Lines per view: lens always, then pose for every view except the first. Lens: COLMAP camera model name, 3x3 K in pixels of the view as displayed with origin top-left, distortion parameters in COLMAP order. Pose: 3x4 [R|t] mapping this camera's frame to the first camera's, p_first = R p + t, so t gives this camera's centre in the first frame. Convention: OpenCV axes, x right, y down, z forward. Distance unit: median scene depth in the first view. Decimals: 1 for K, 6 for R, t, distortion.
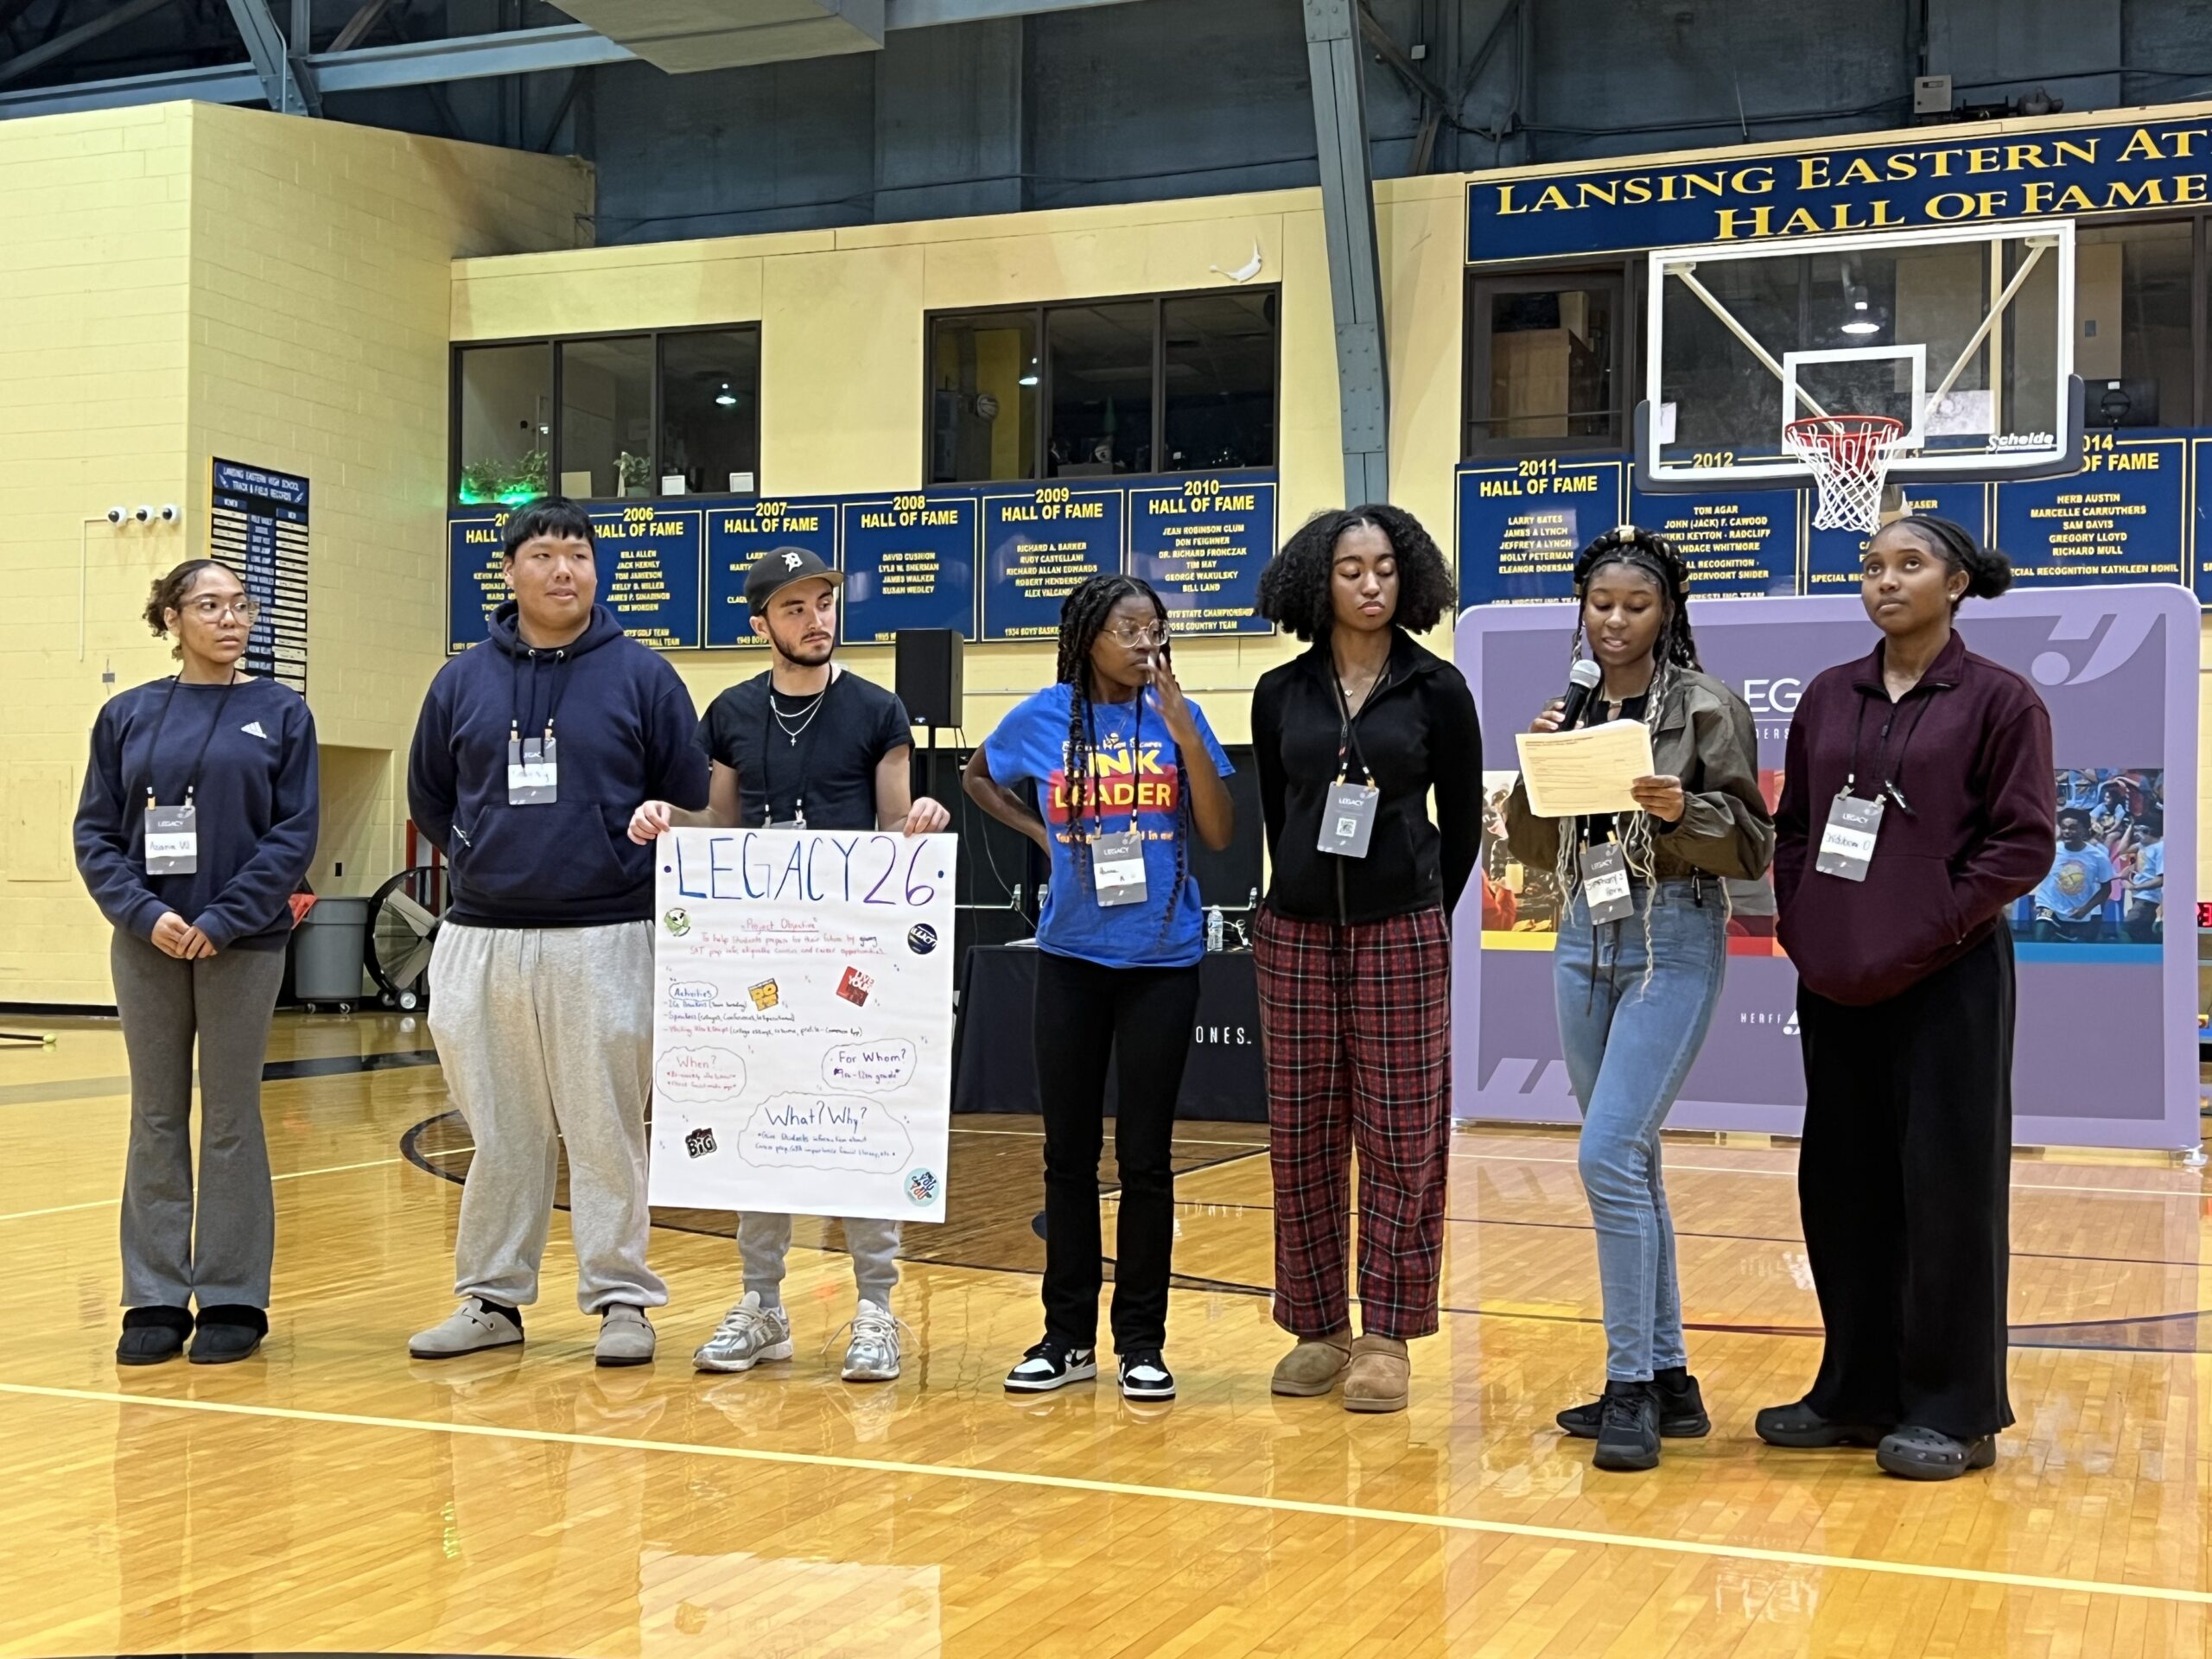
lens RADIAL K [[2804.7, 0, 1067.6], [0, 2804.7, 858.0], [0, 0, 1]] dist [0.104470, 0.000000]
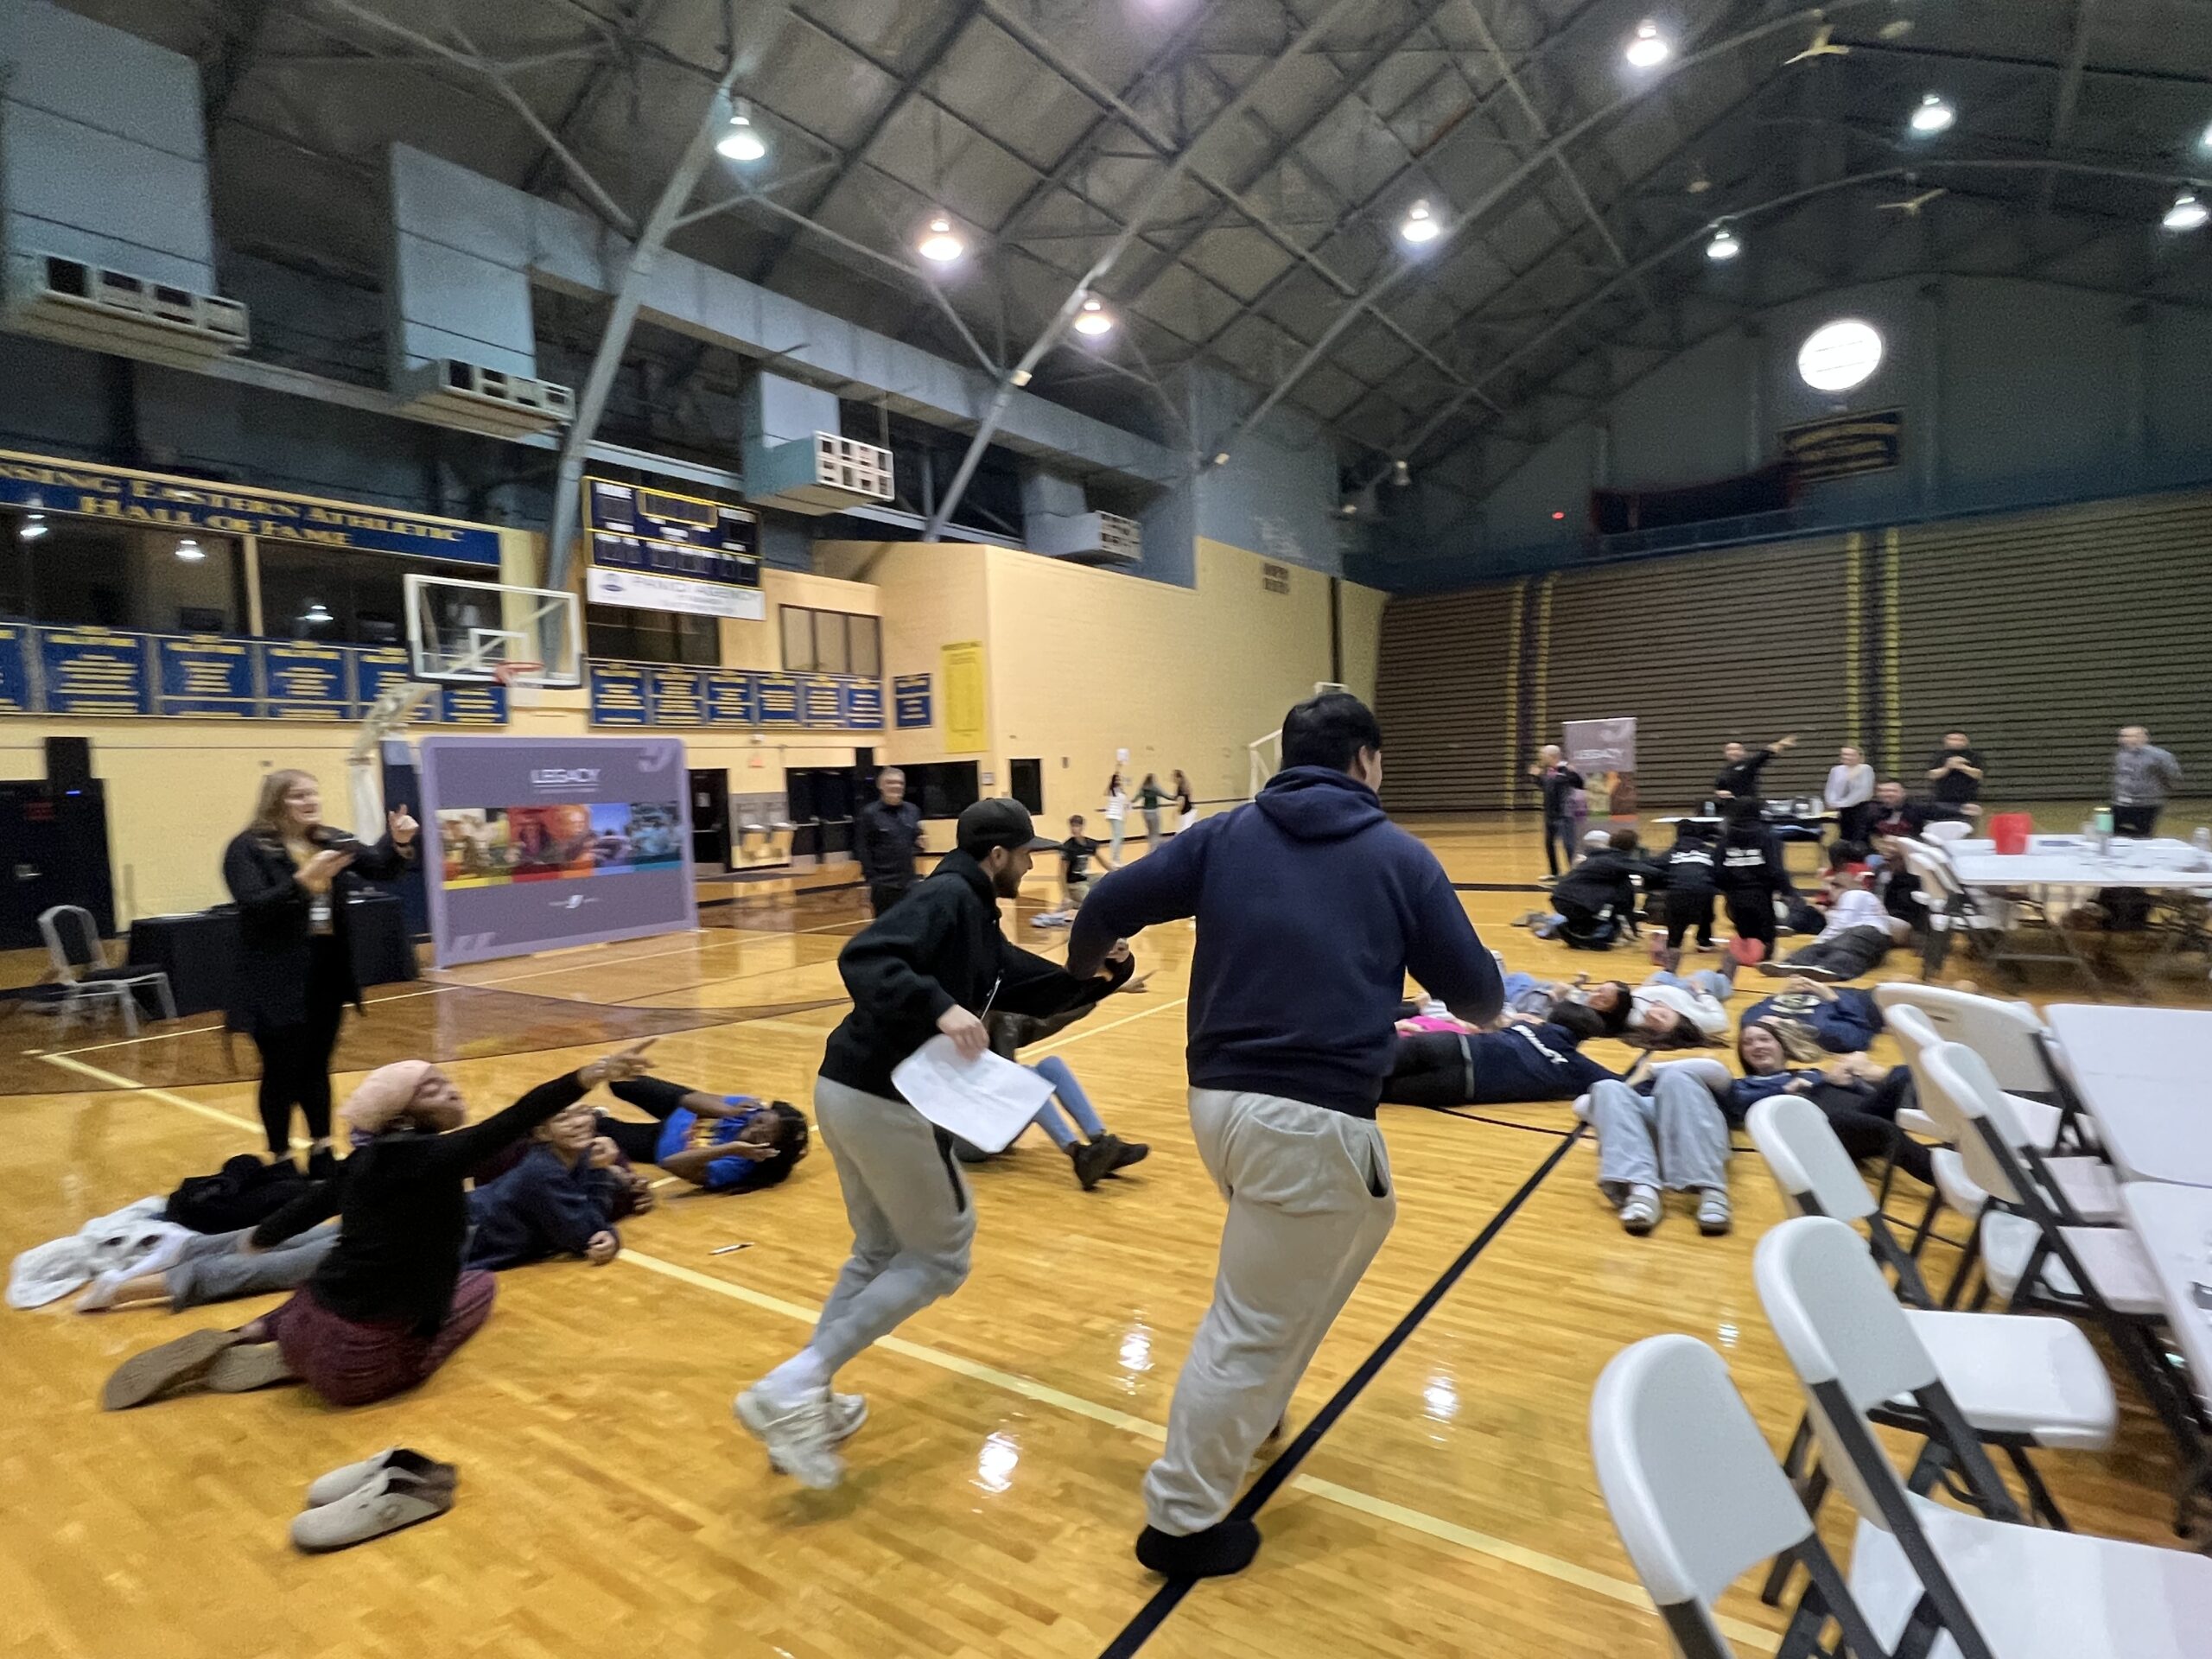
lens RADIAL K [[1179.1, 0, 1096.6], [0, 1179.1, 842.0], [0, 0, 1]] dist [0.004005, -0.000967]
pose [[0.220627, -0.070023, 0.972841, -0.372297], [0.029936, 0.997436, 0.065004, -0.029171], [-0.974899, 0.014781, 0.222157, 0.166152]]
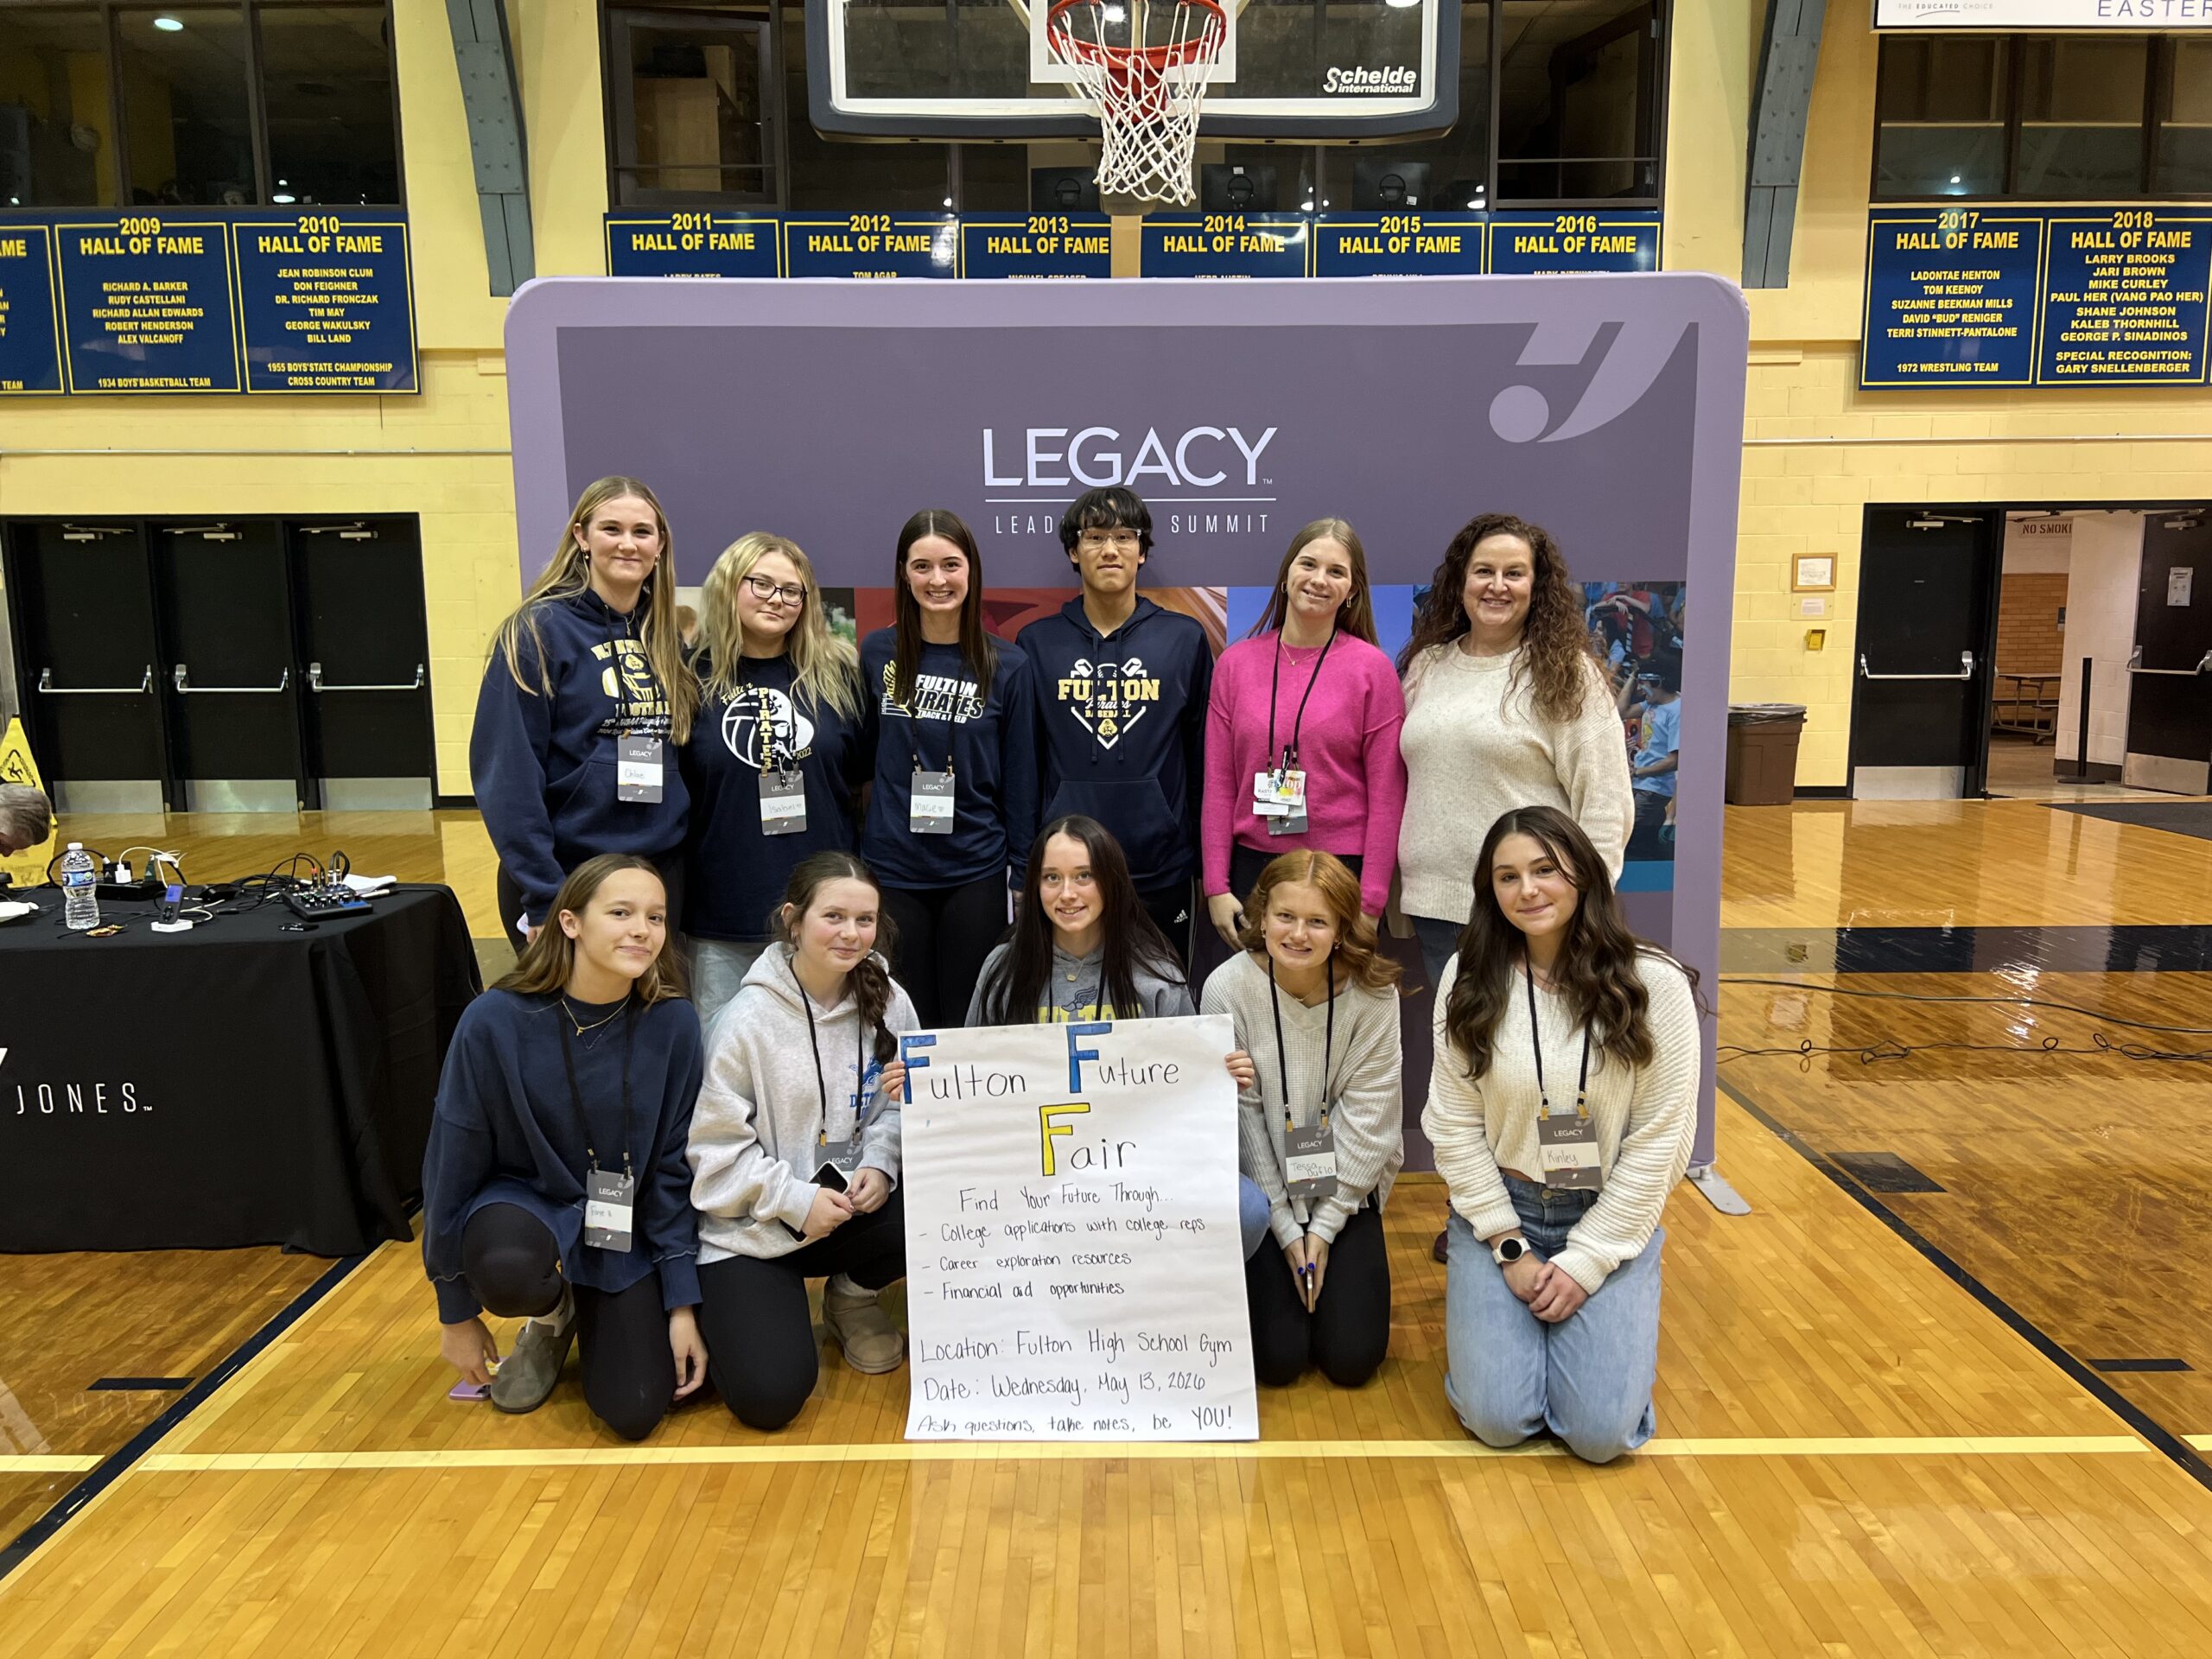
lens RADIAL K [[1646.7, 0, 1132.2], [0, 1646.7, 849.3], [0, 0, 1]] dist [0.044816, -0.047941]
pose [[0.921254, -0.076443, 0.381376, 0.069351], [0.012562, 0.985833, 0.167256, -0.019022], [-0.388758, -0.149295, 0.909163, 0.375608]]
